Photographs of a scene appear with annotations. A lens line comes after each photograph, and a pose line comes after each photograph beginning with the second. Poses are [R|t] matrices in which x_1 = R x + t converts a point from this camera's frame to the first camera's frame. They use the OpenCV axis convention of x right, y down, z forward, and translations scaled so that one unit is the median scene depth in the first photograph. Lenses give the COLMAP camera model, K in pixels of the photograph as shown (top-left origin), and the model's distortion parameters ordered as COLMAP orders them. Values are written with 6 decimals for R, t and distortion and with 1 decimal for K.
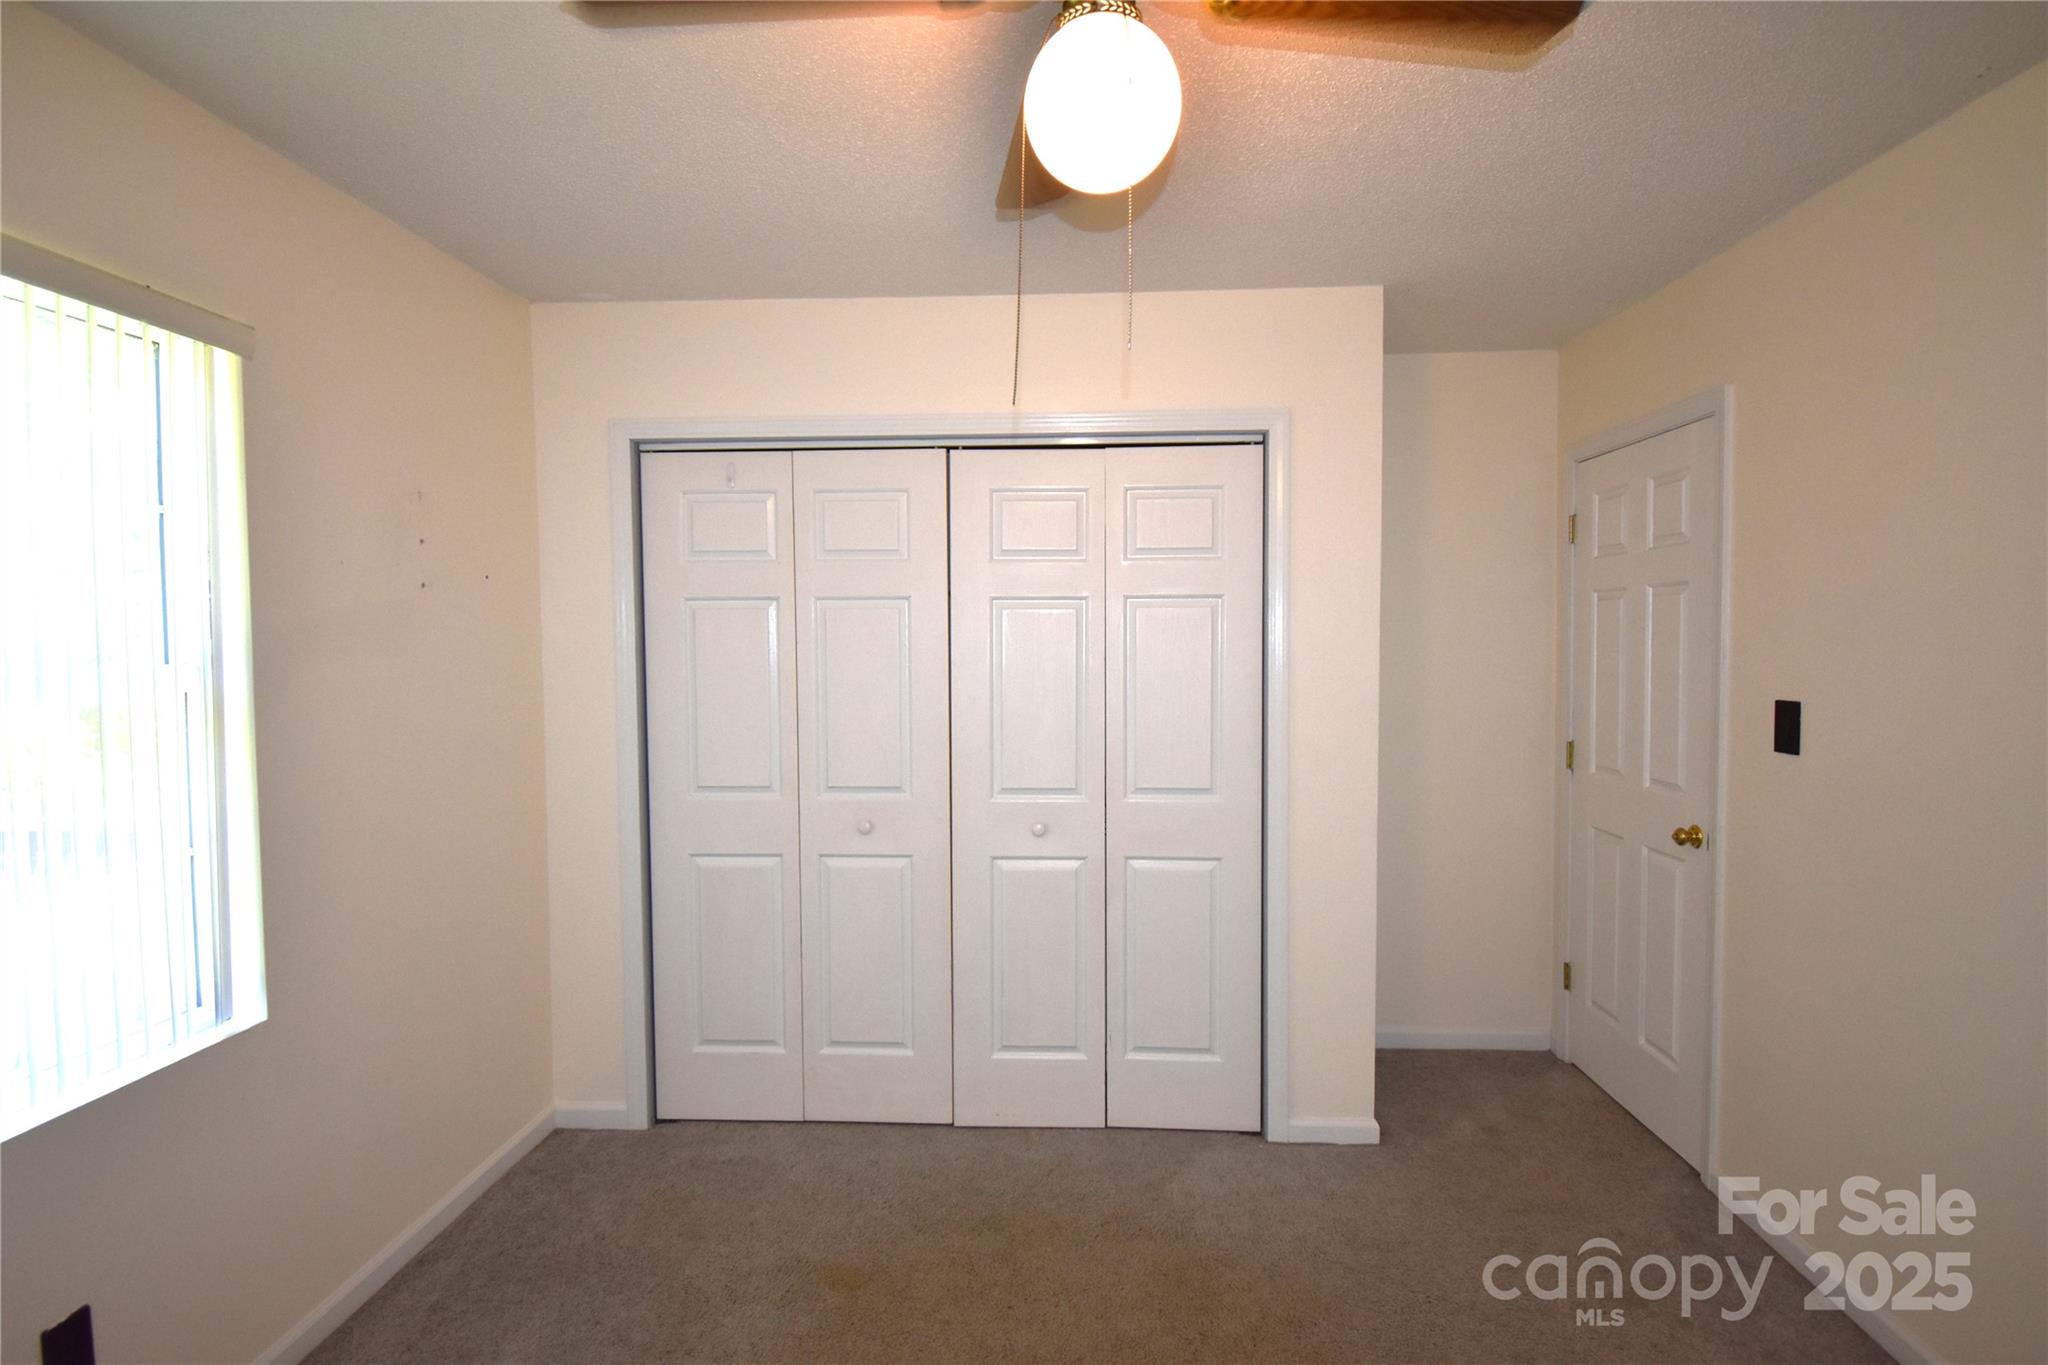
lens RADIAL K [[1034.5, 0, 1030.7], [0, 1034.5, 690.2], [0, 0, 1]] dist [0.030379, -0.030398]
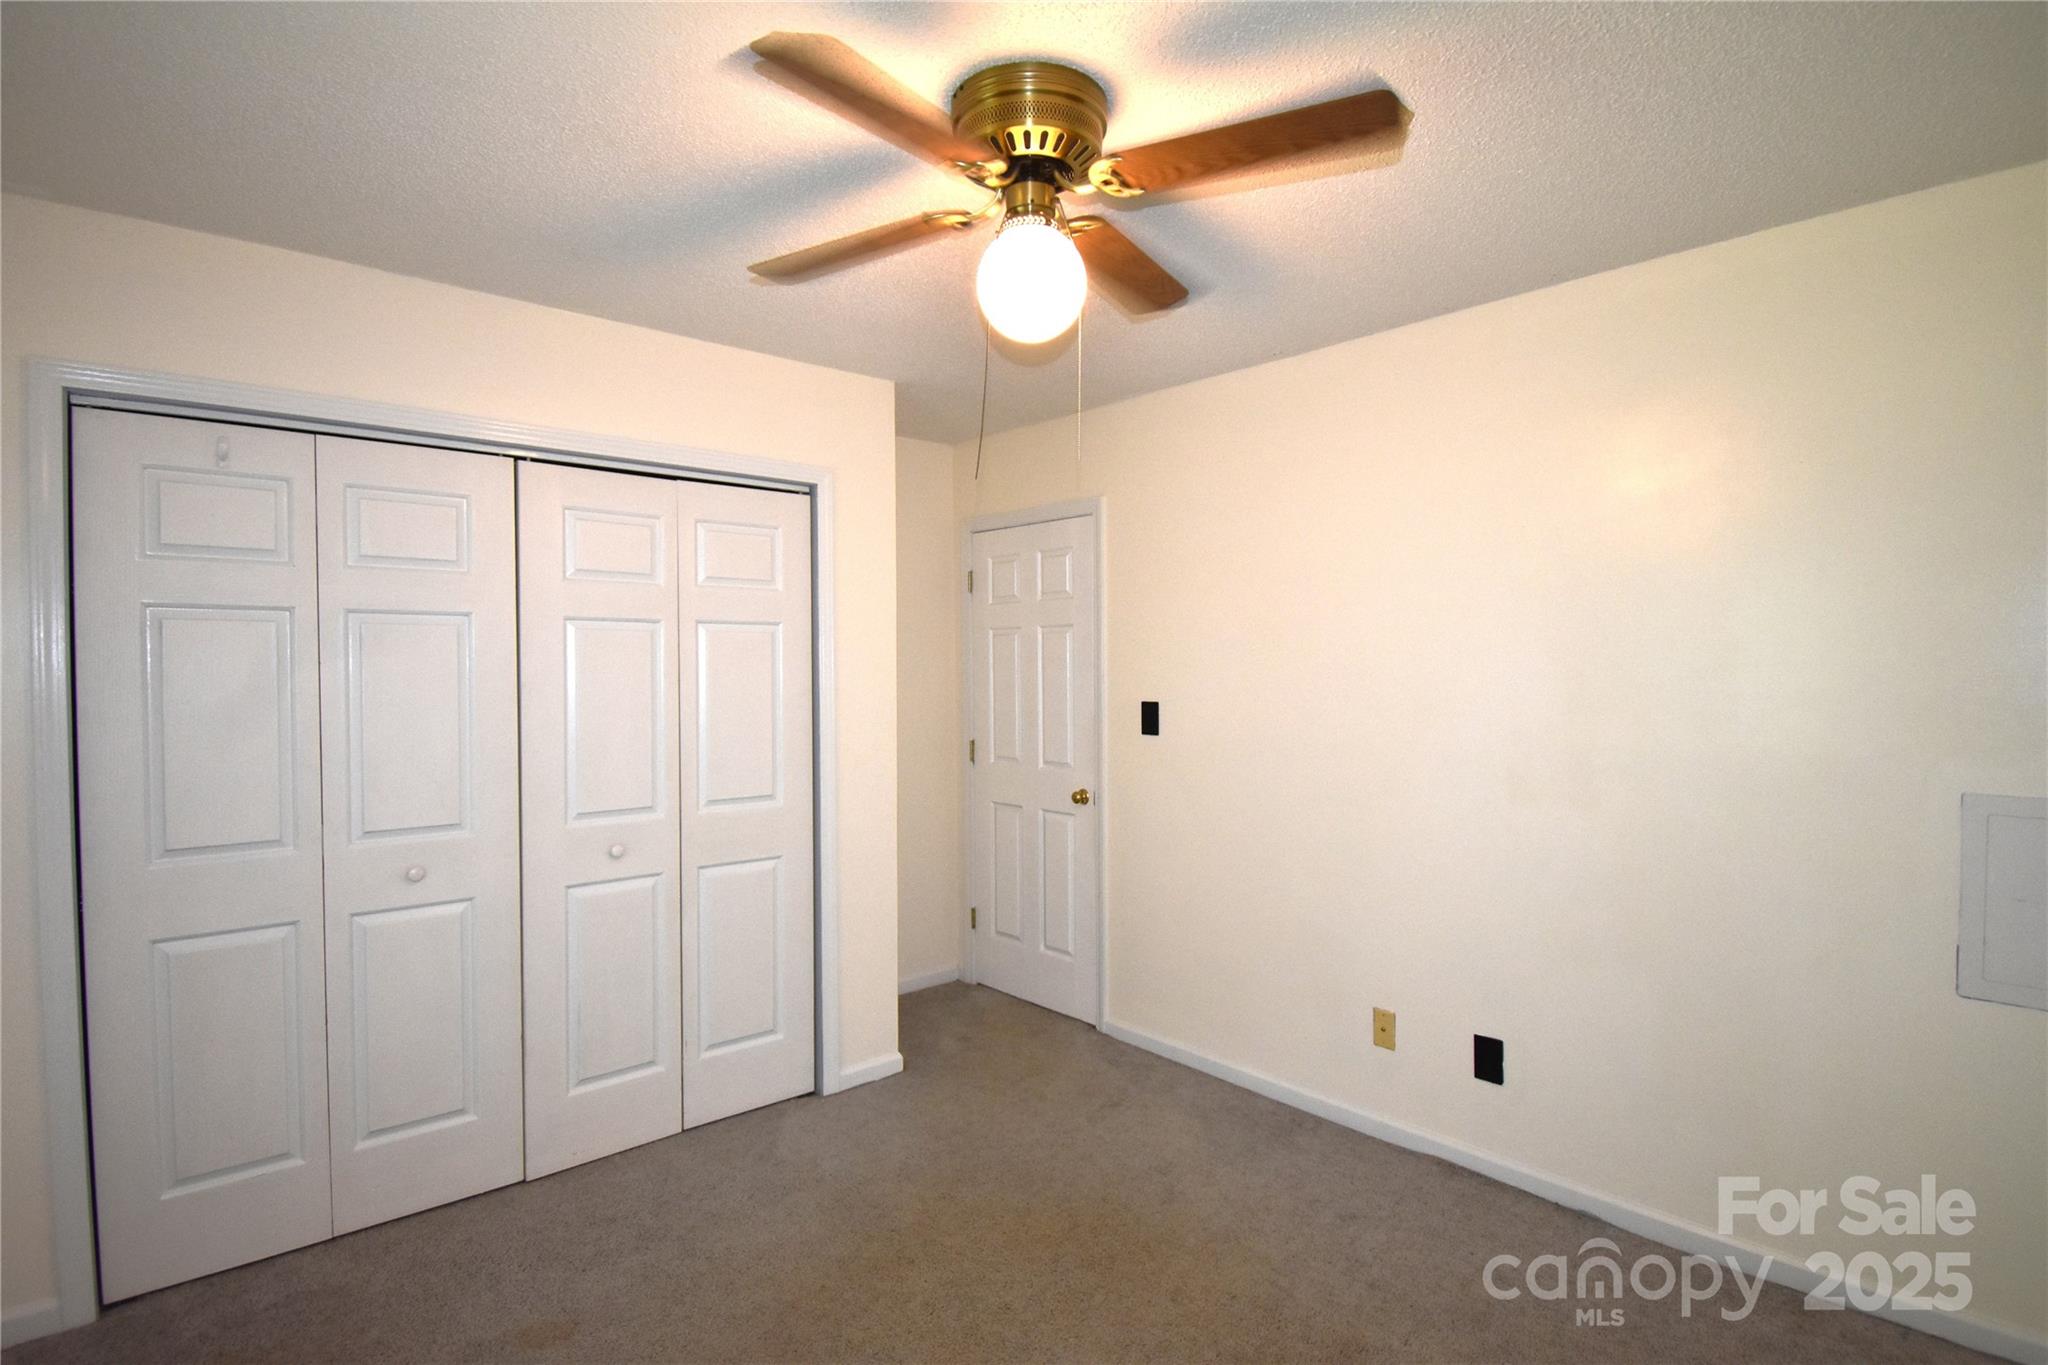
lens RADIAL K [[1034.5, 0, 1030.7], [0, 1034.5, 690.2], [0, 0, 1]] dist [0.030379, -0.030398]
pose [[0.712730, -0.014267, 0.701293, -0.407878], [0.033096, 0.999364, -0.013304, 0.006130], [-0.700657, 0.032692, 0.712749, 0.001569]]
